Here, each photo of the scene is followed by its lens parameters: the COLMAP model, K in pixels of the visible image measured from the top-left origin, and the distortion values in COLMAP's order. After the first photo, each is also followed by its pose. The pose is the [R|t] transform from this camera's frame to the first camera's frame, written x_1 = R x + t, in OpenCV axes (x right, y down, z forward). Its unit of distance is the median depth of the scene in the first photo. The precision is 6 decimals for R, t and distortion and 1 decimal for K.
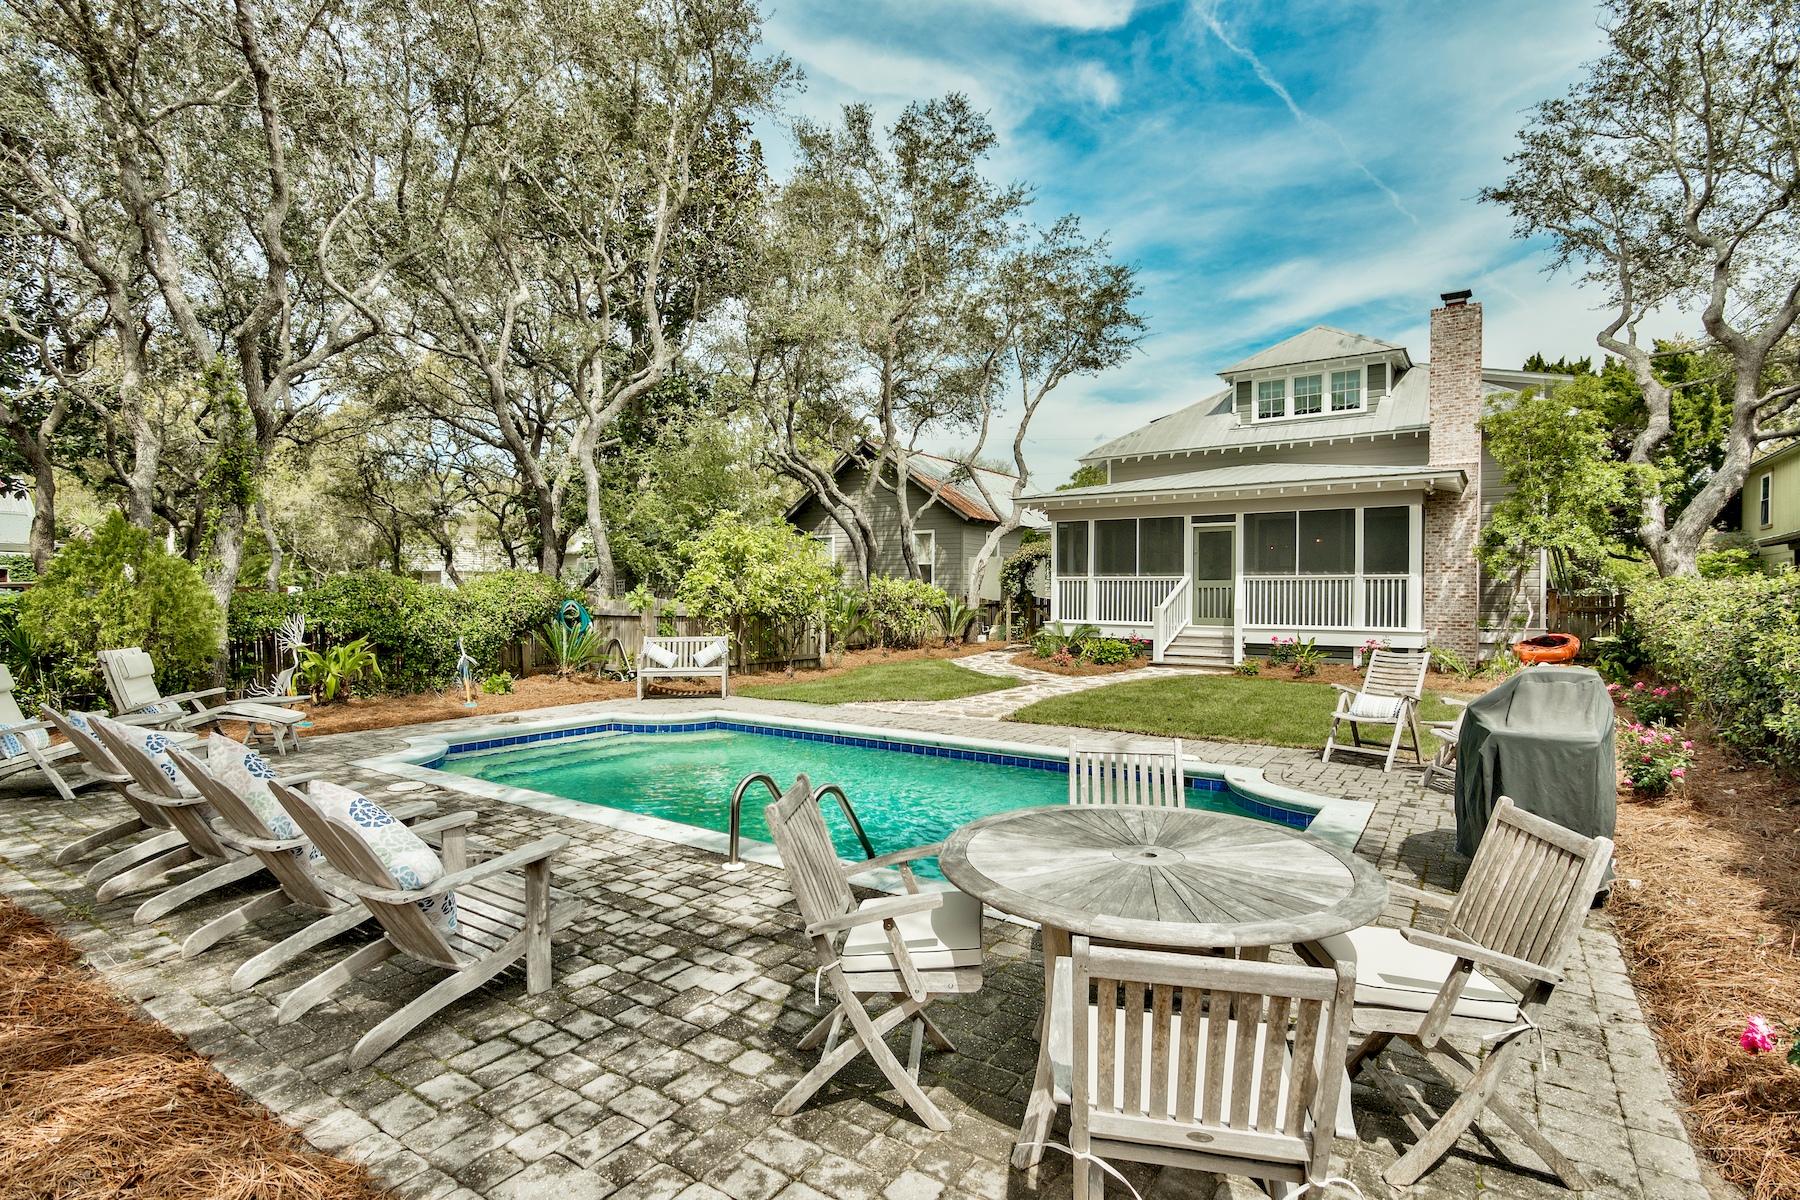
lens RADIAL K [[880.1, 0, 900.0], [0, 880.1, 600.0], [0, 0, 1]] dist [0.001157, -0.000432]
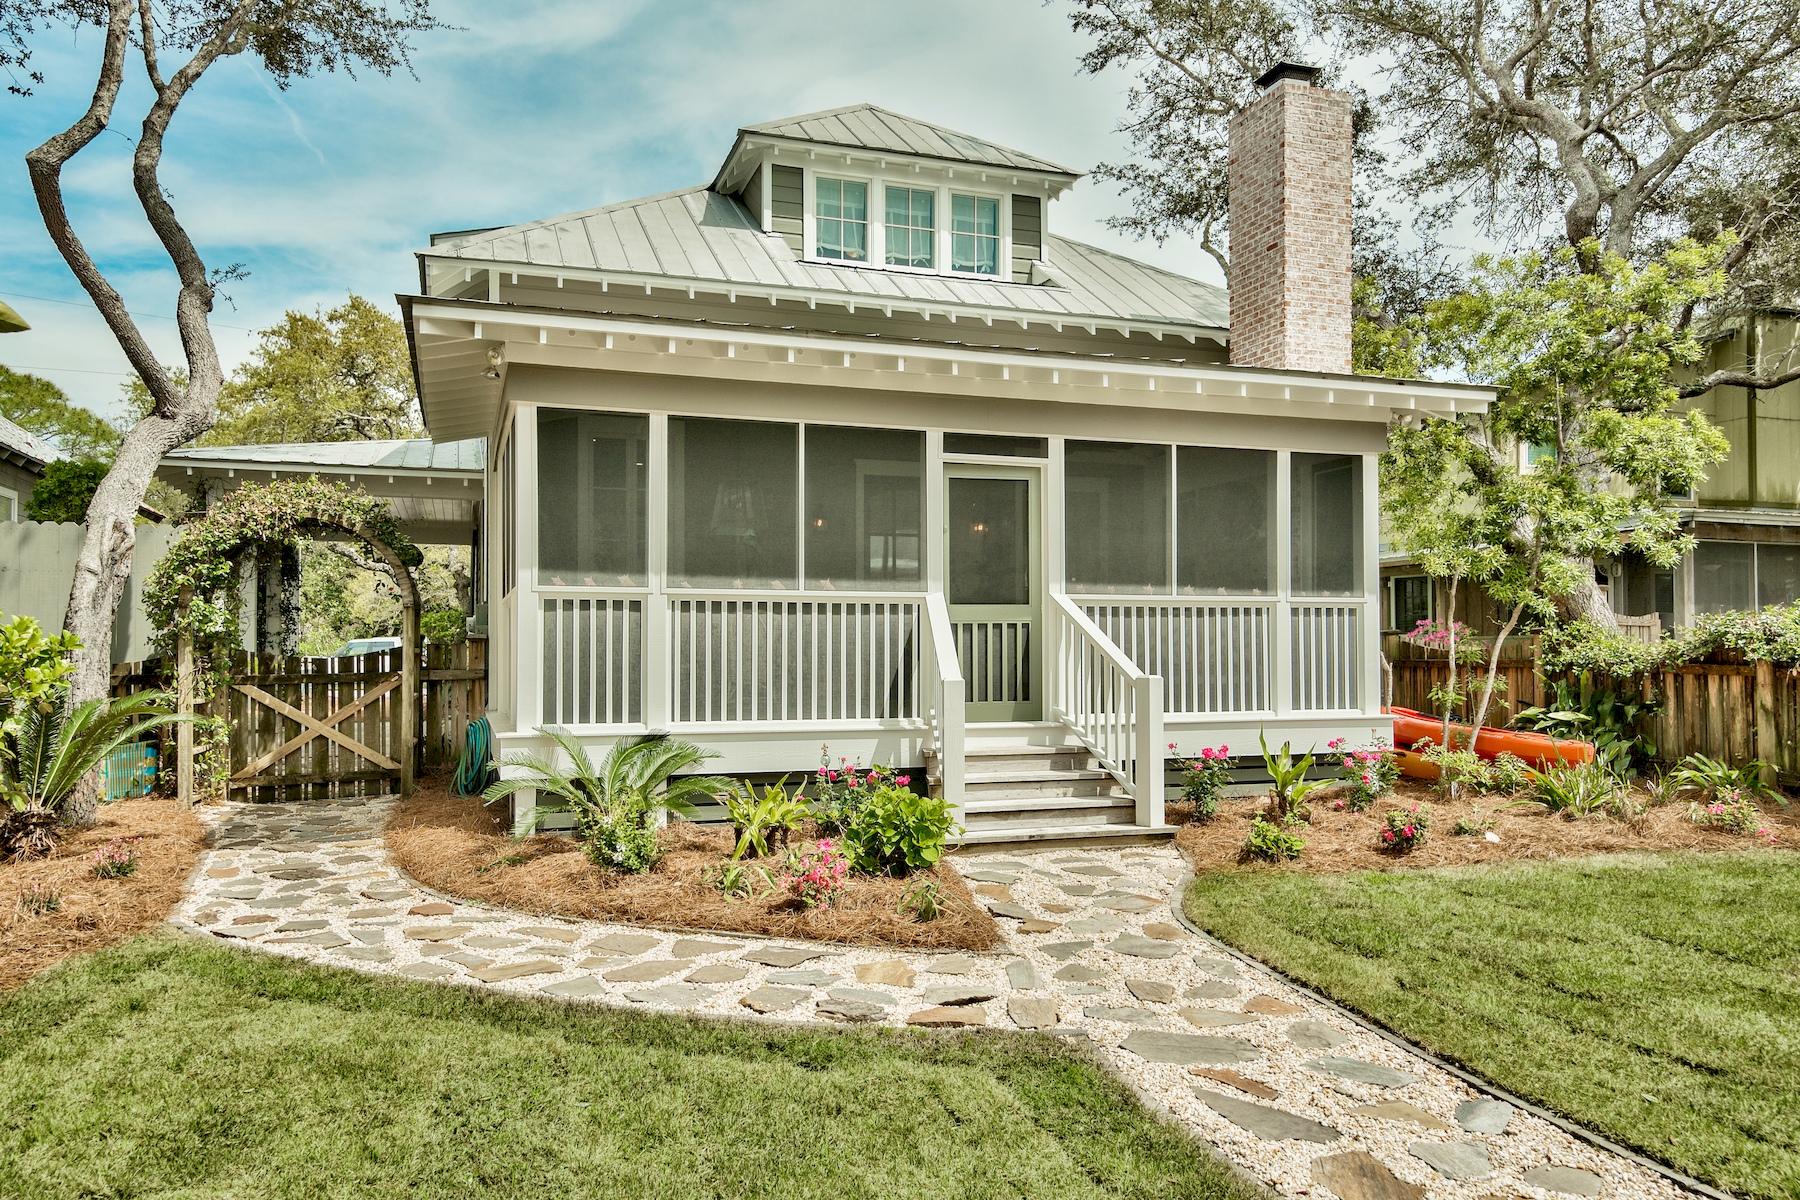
lens RADIAL K [[1287.4, 0, 899.0], [0, 1287.4, 614.9], [0, 0, 1]] dist [0.029584, 0.002827]
pose [[0.597176, 0.011186, 0.802032, -0.121311], [0.007908, 0.999772, -0.019832, -0.006873], [-0.802071, 0.018185, 0.596952, 0.707967]]
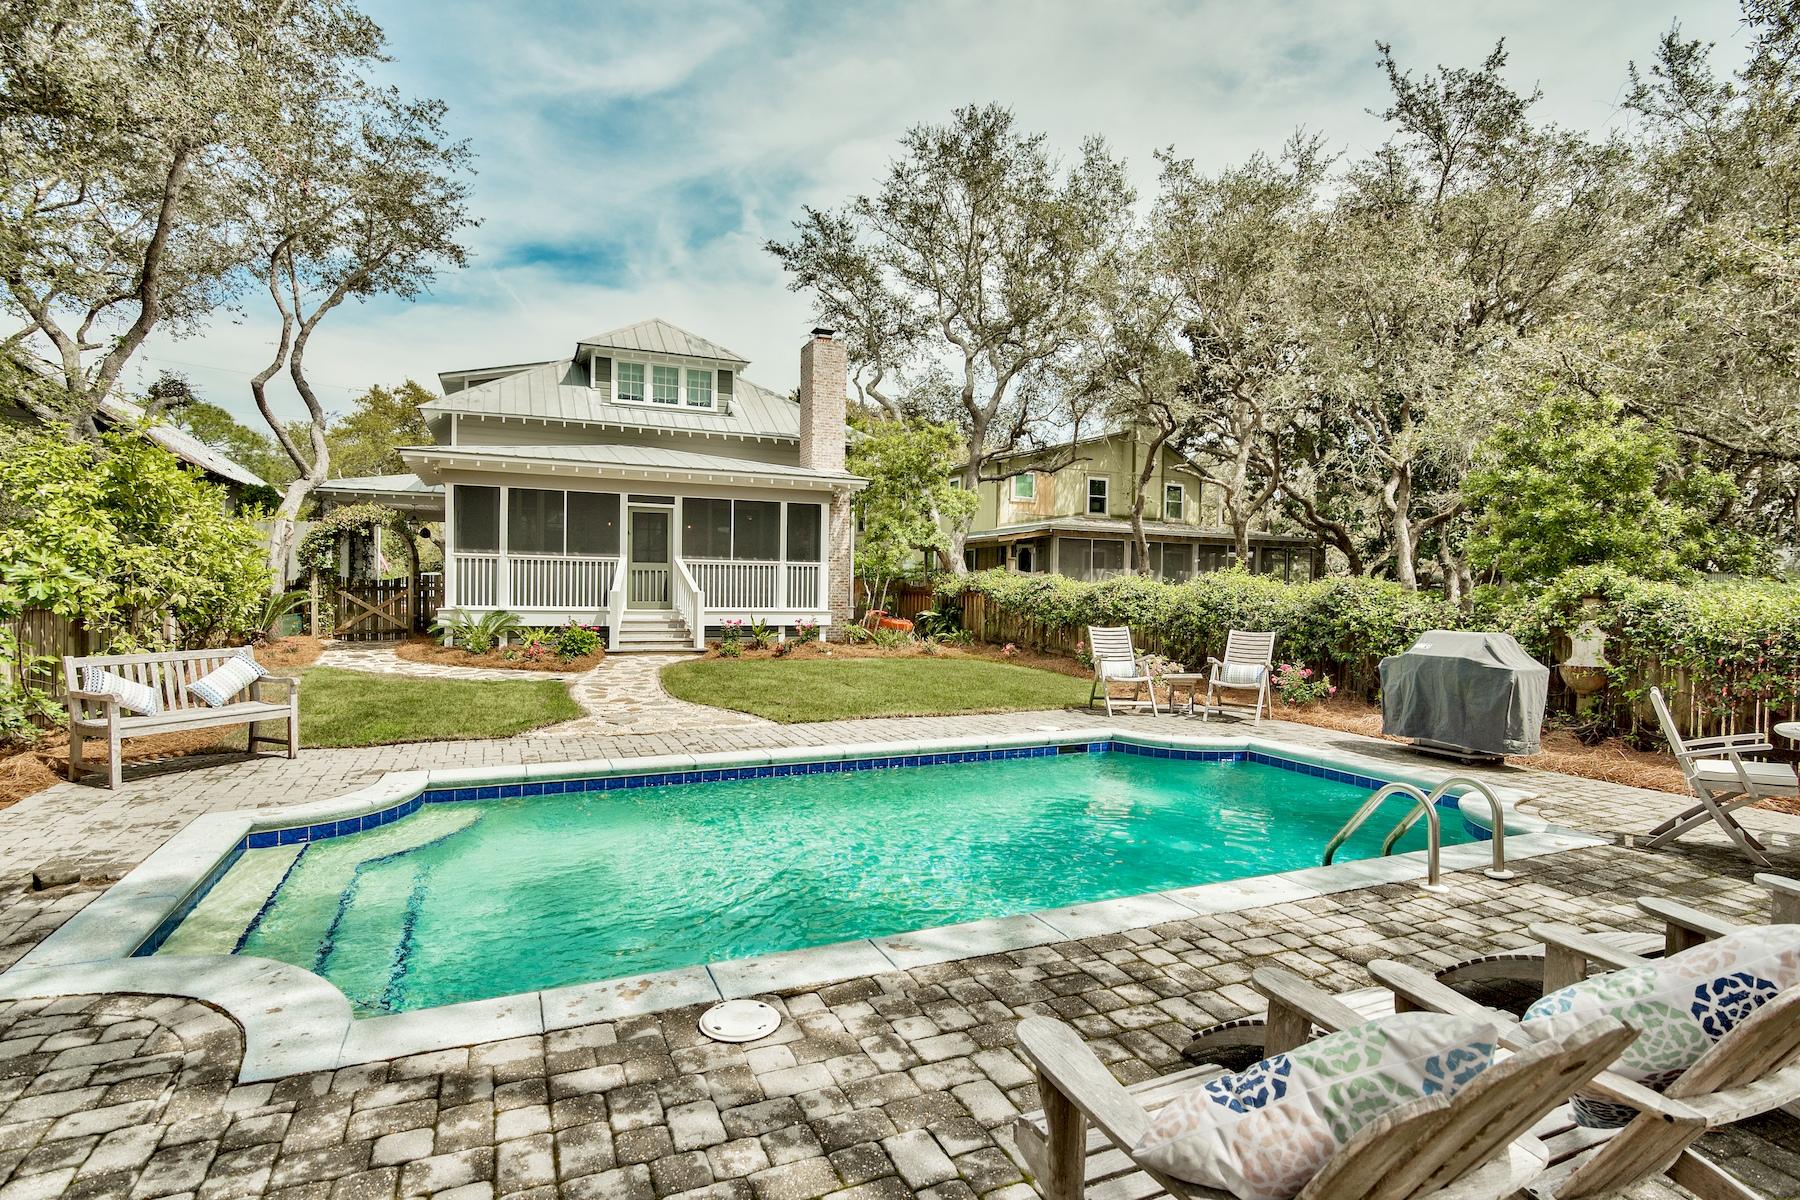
lens RADIAL K [[880.1, 0, 900.0], [0, 880.1, 600.0], [0, 0, 1]] dist [0.001157, -0.000432]
pose [[0.523606, -0.011705, 0.851880, -0.330863], [-0.009989, 0.999753, 0.019876, -0.003532], [-0.851902, -0.018917, 0.523360, 0.261034]]
